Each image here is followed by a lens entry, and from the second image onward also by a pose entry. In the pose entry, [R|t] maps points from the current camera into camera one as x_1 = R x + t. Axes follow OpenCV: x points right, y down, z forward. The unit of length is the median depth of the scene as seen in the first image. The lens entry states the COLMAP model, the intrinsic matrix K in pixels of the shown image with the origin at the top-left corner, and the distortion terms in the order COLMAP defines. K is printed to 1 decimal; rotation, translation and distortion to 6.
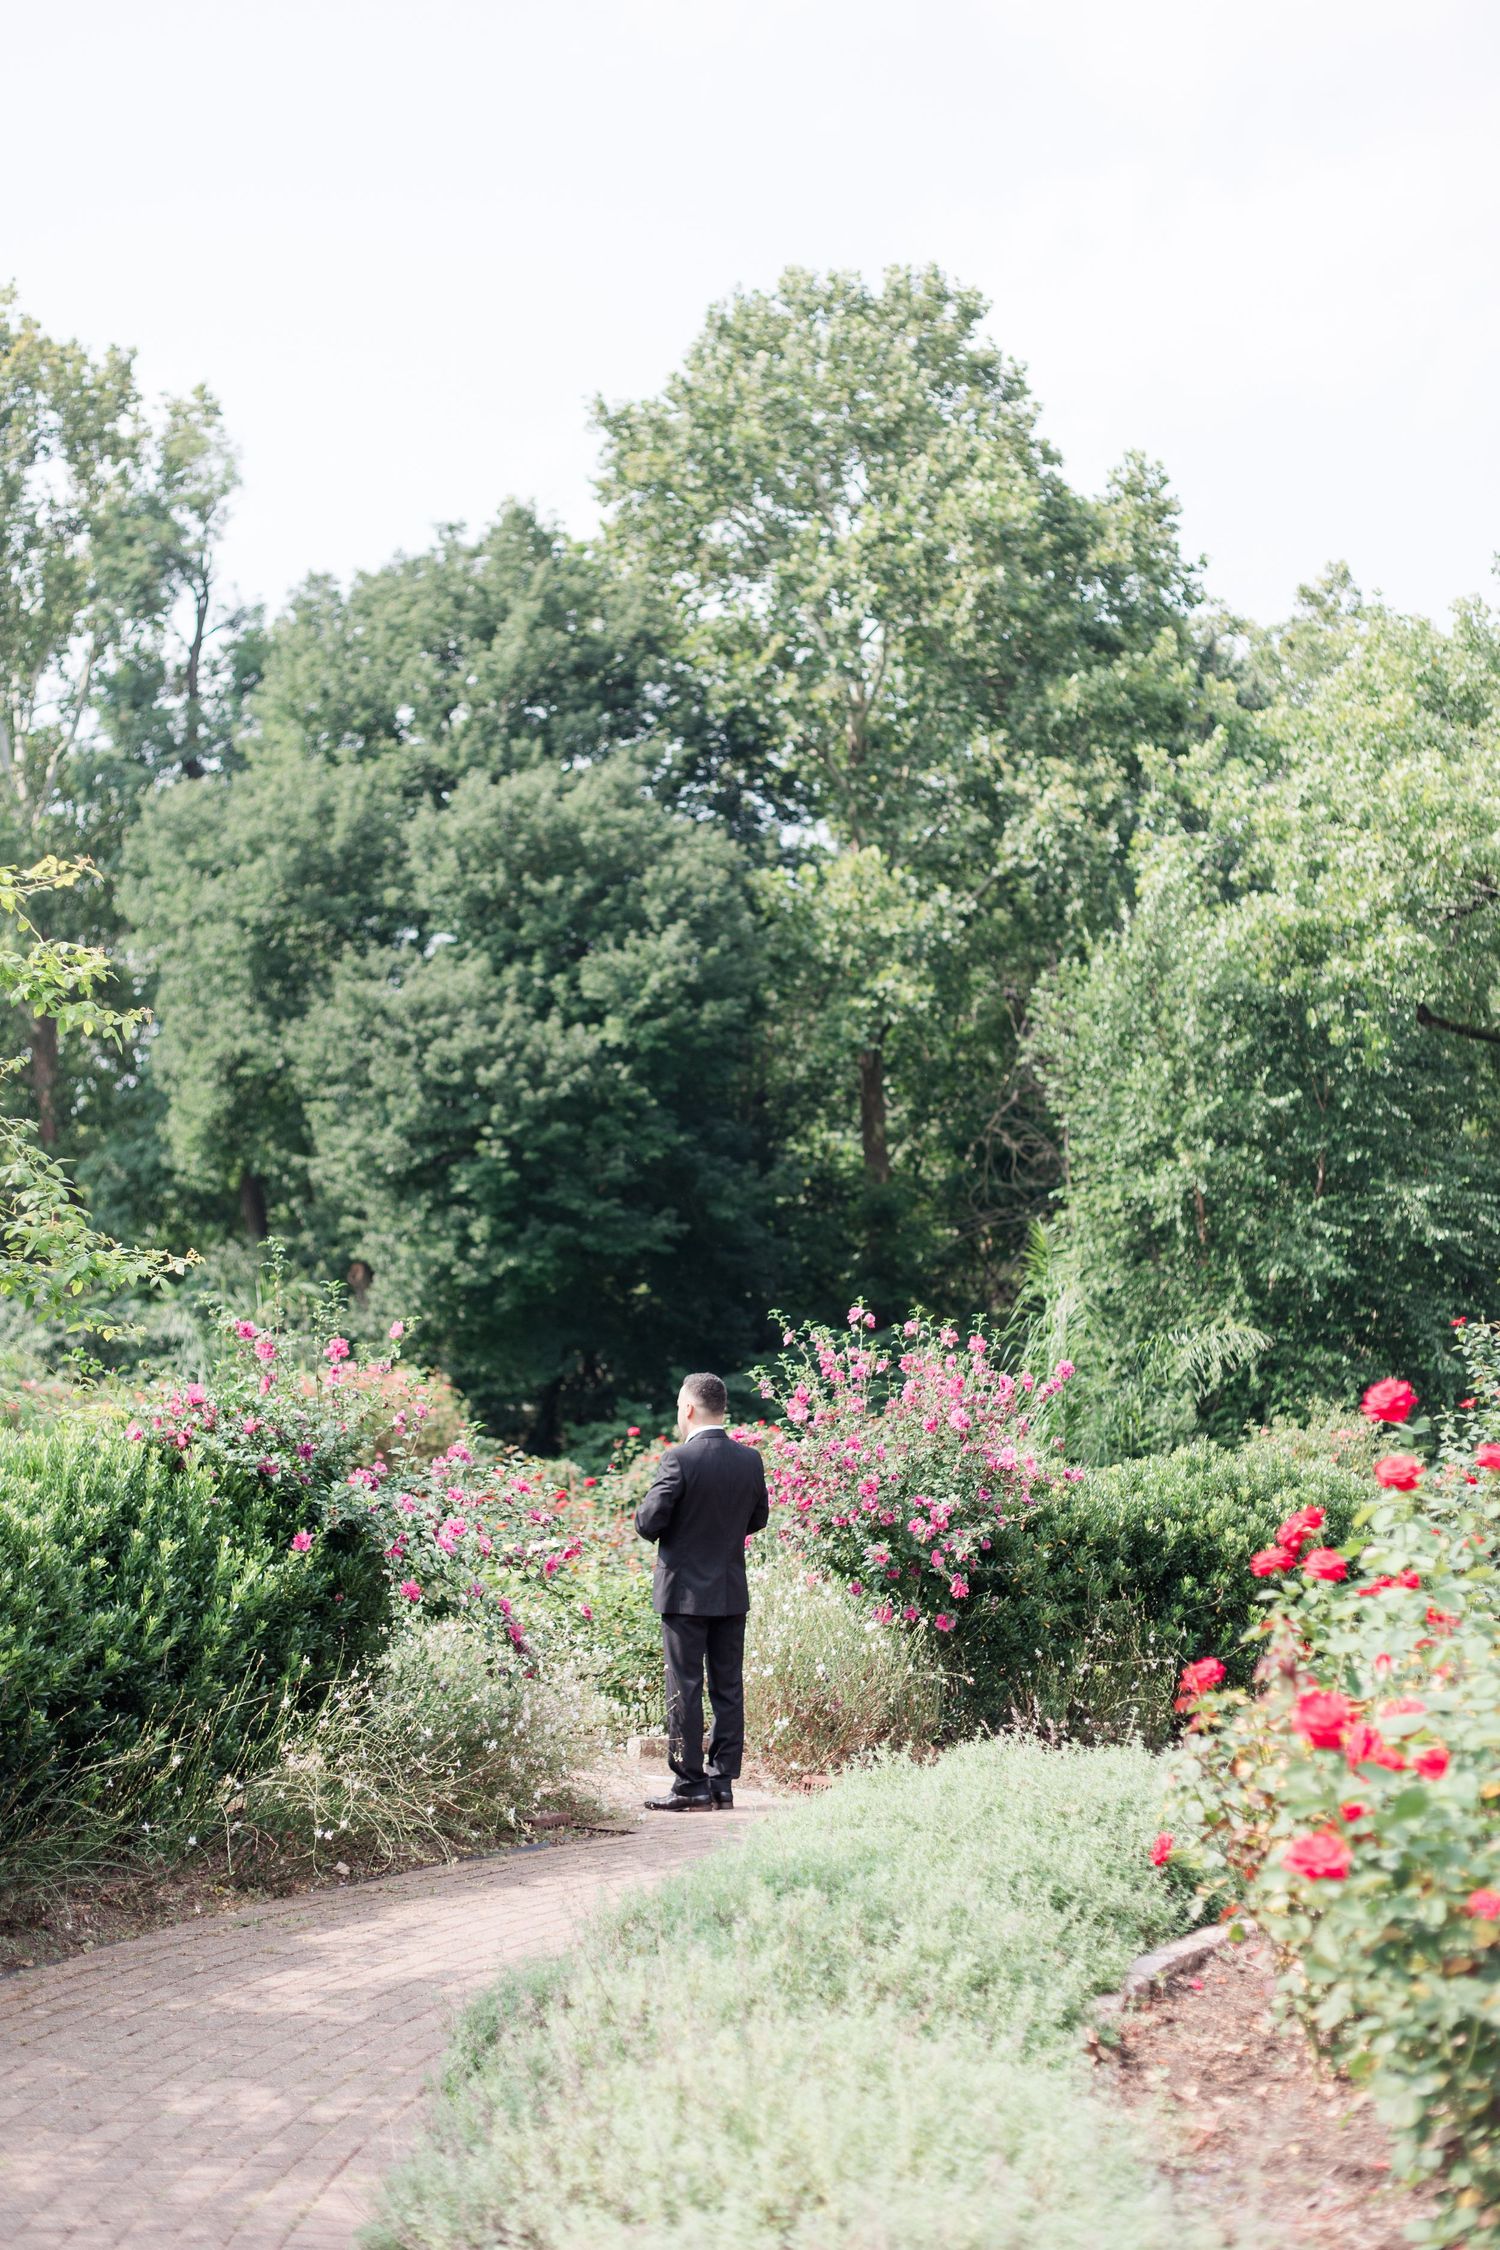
lens RADIAL K [[3204.2, 0, 693.8], [0, 3204.2, 1177.0], [0, 0, 1]] dist [0.009298, 0.000000]
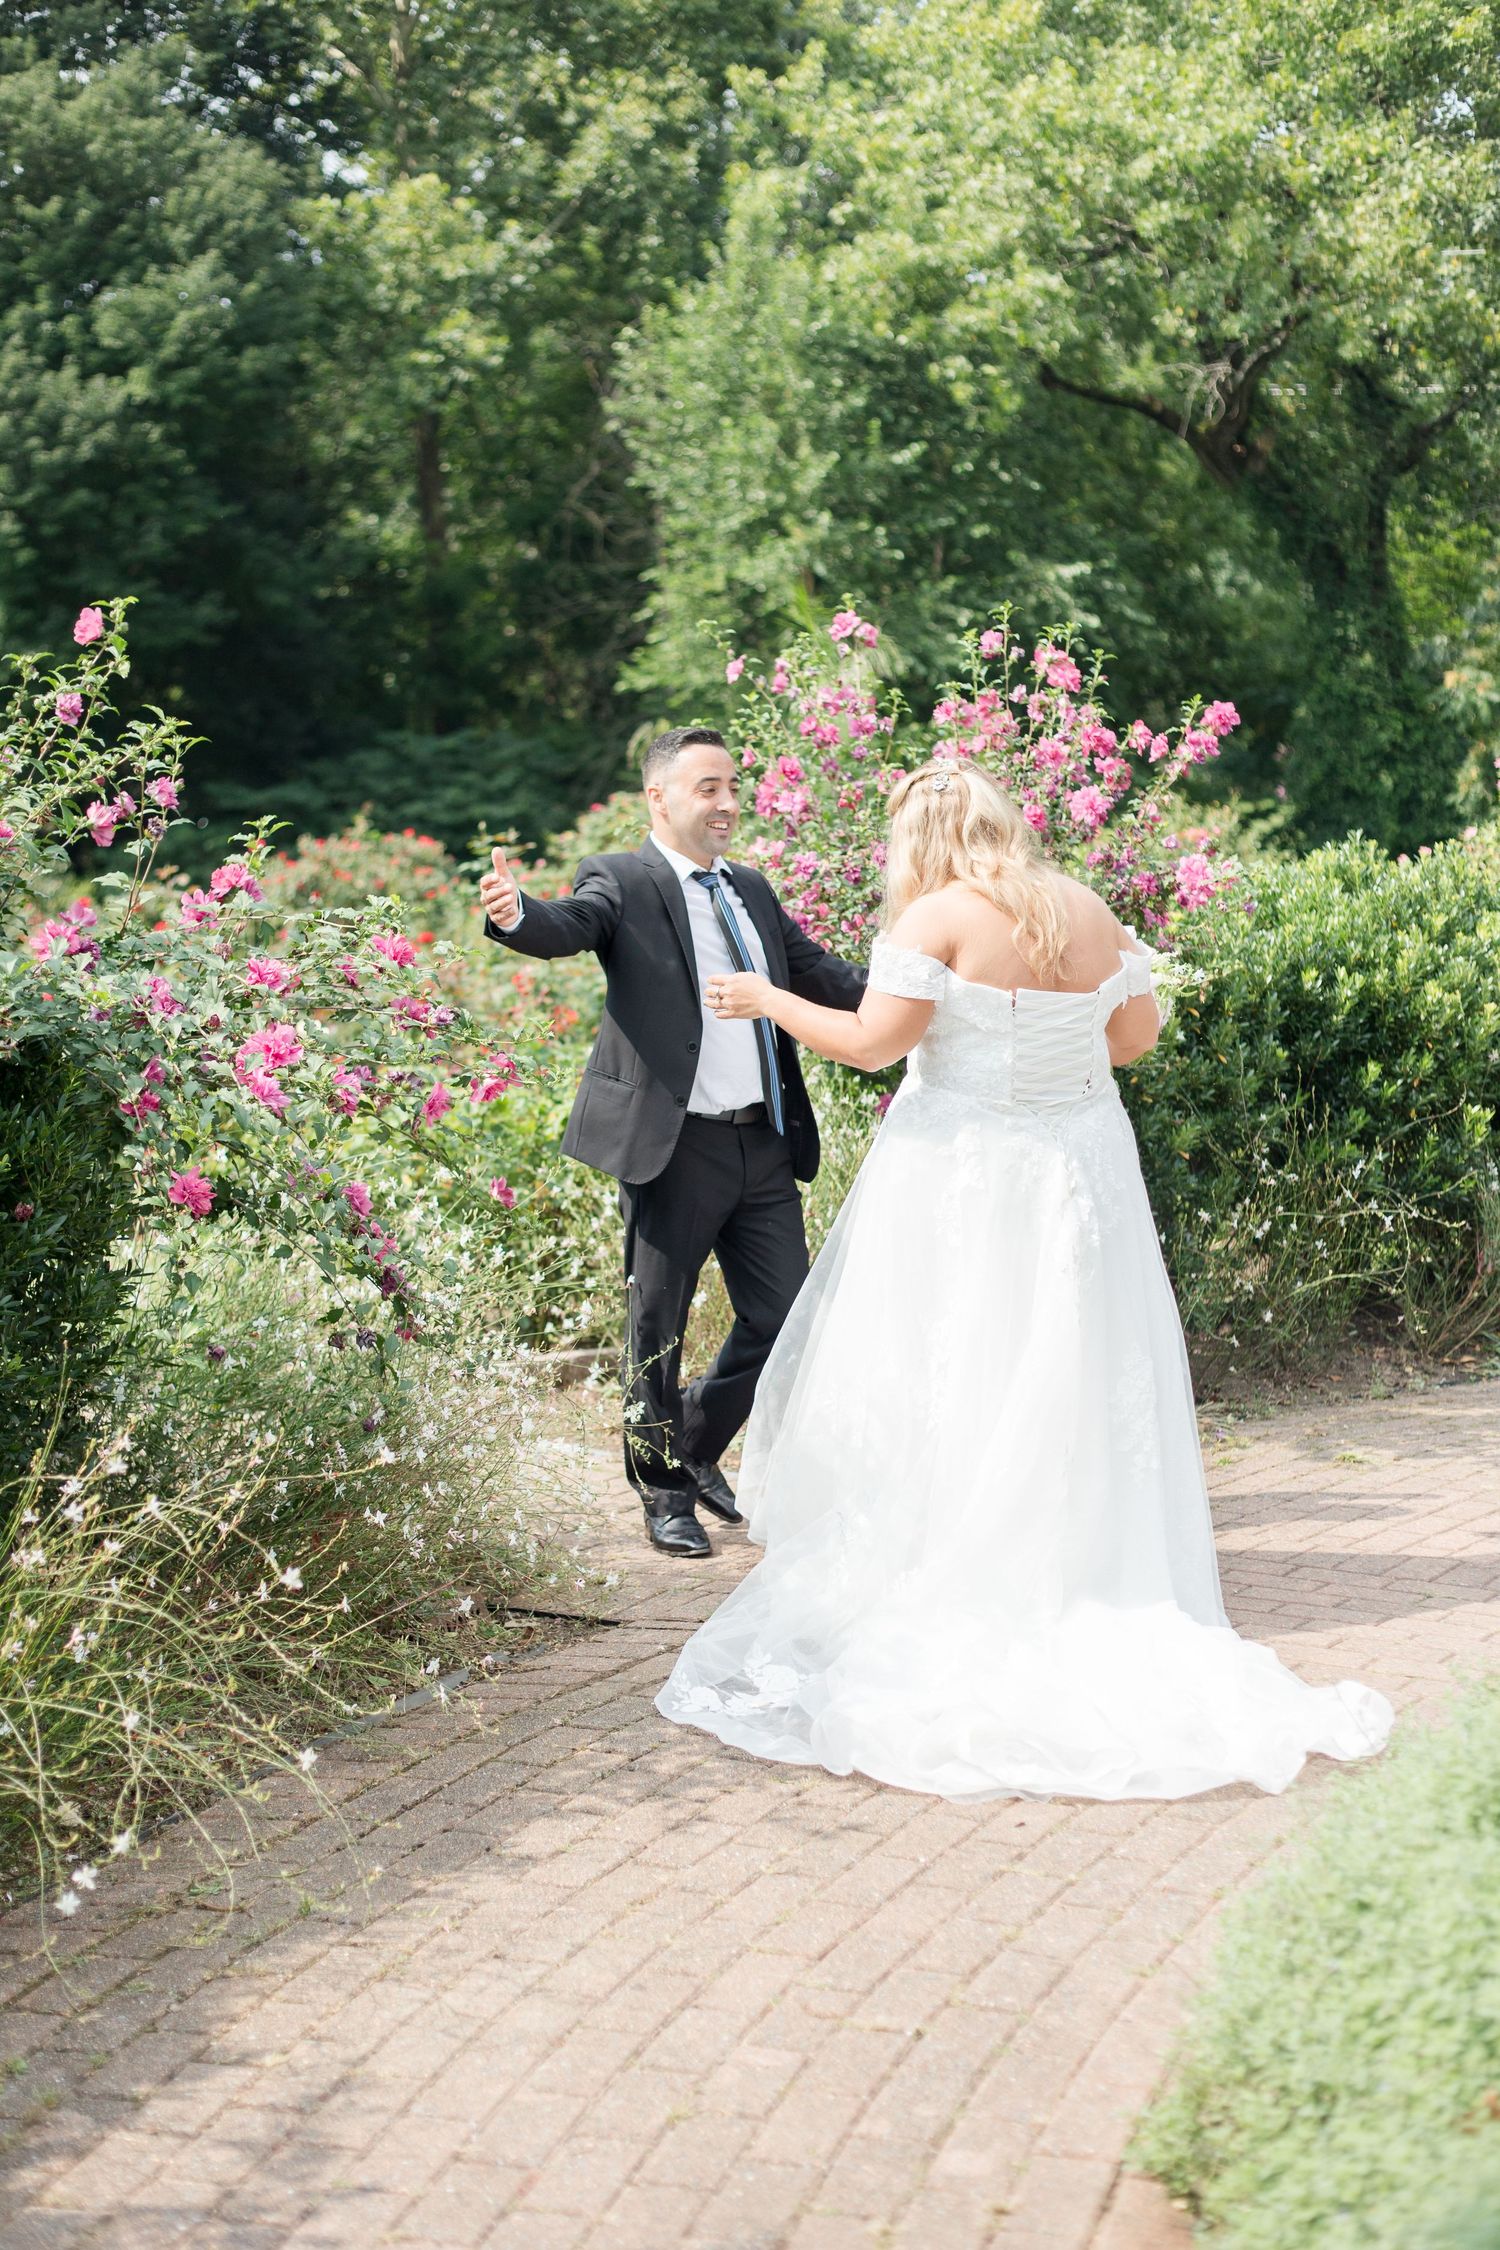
lens RADIAL K [[3204.2, 0, 732.8], [0, 3204.2, 1132.9], [0, 0, 1]] dist [0.009298, 0.000000]
pose [[0.985791, -0.030833, 0.165120, -0.017071], [0.002766, 0.985855, 0.167580, 0.009117], [-0.167951, -0.164742, 0.971932, 0.109178]]
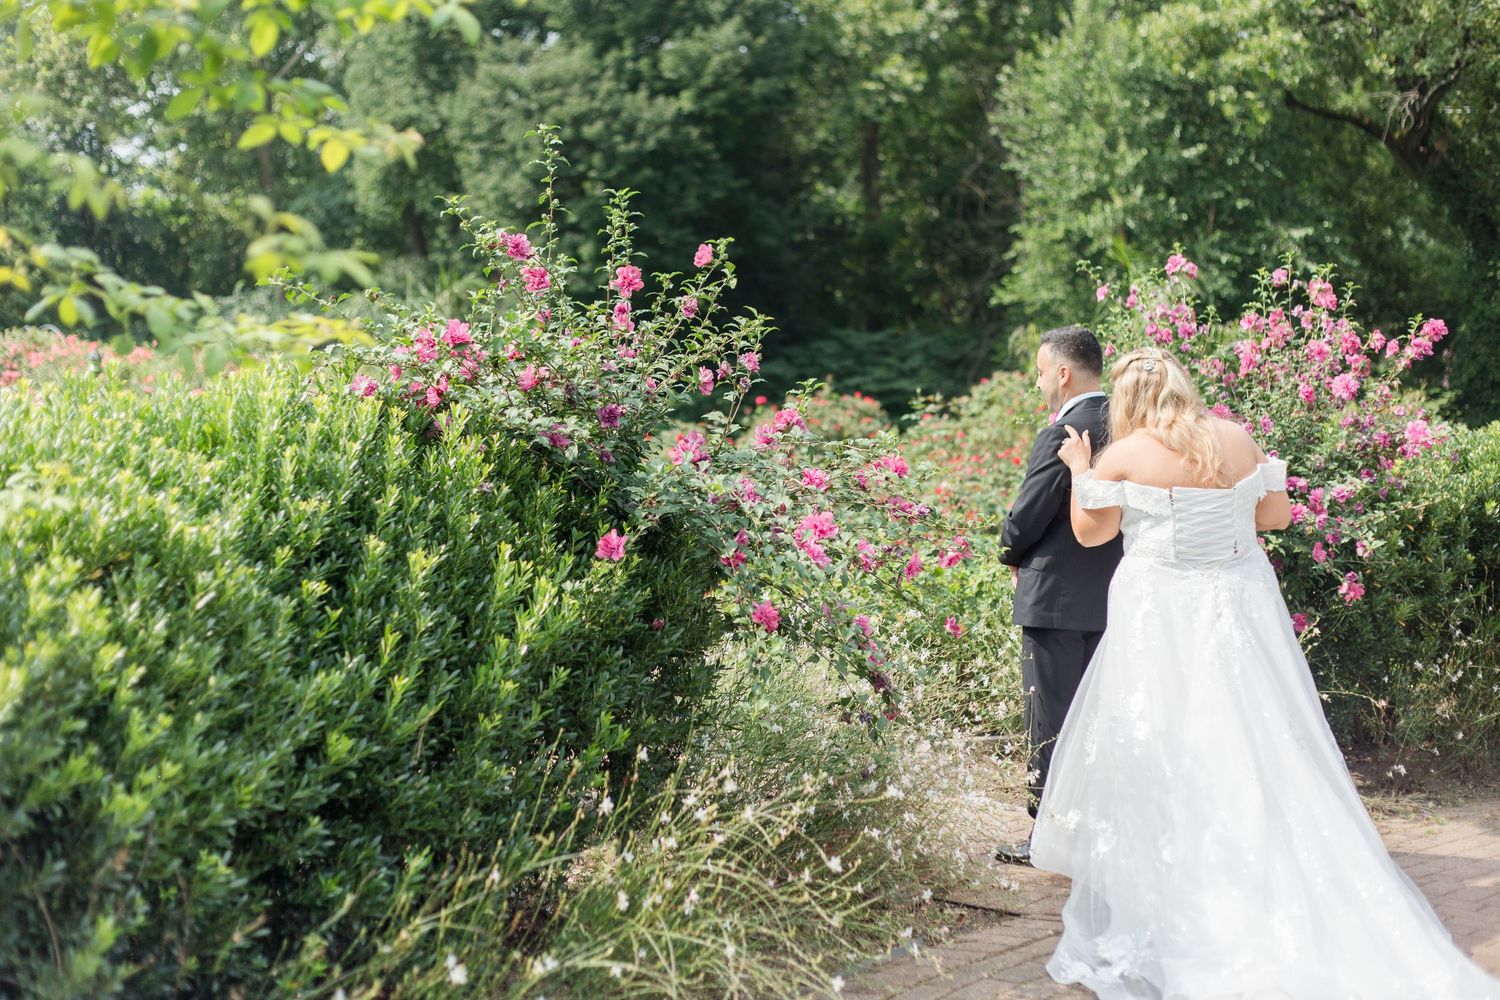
lens RADIAL K [[2136.1, 0, 741.5], [0, 2136.1, 481.3], [0, 0, 1]] dist [0.009298, 0.000000]
pose [[0.999728, 0.010096, 0.021032, -0.020238], [-0.012445, 0.993318, 0.114735, 0.009172], [-0.019733, -0.114965, 0.993173, 0.106610]]
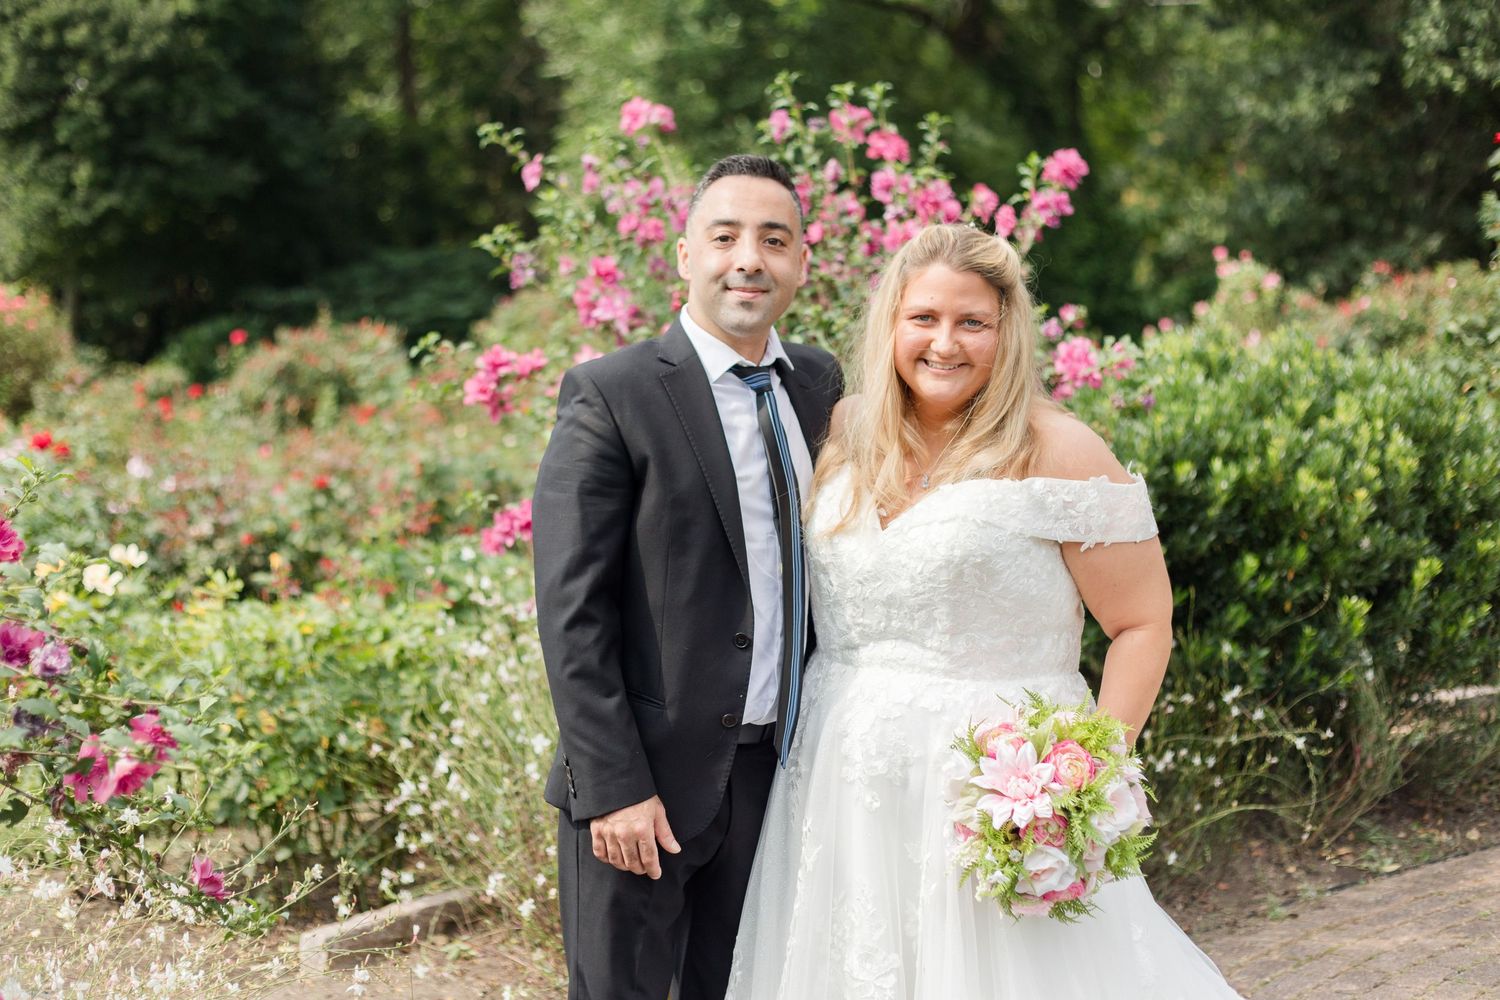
lens RADIAL K [[2136.1, 0, 783.9], [0, 2136.1, 504.7], [0, 0, 1]] dist [0.009298, 0.000000]
pose [[0.971131, -0.059229, 0.231075, -0.004657], [0.020943, 0.986114, 0.164745, 0.012615], [-0.237624, -0.155149, 0.958887, 0.165814]]
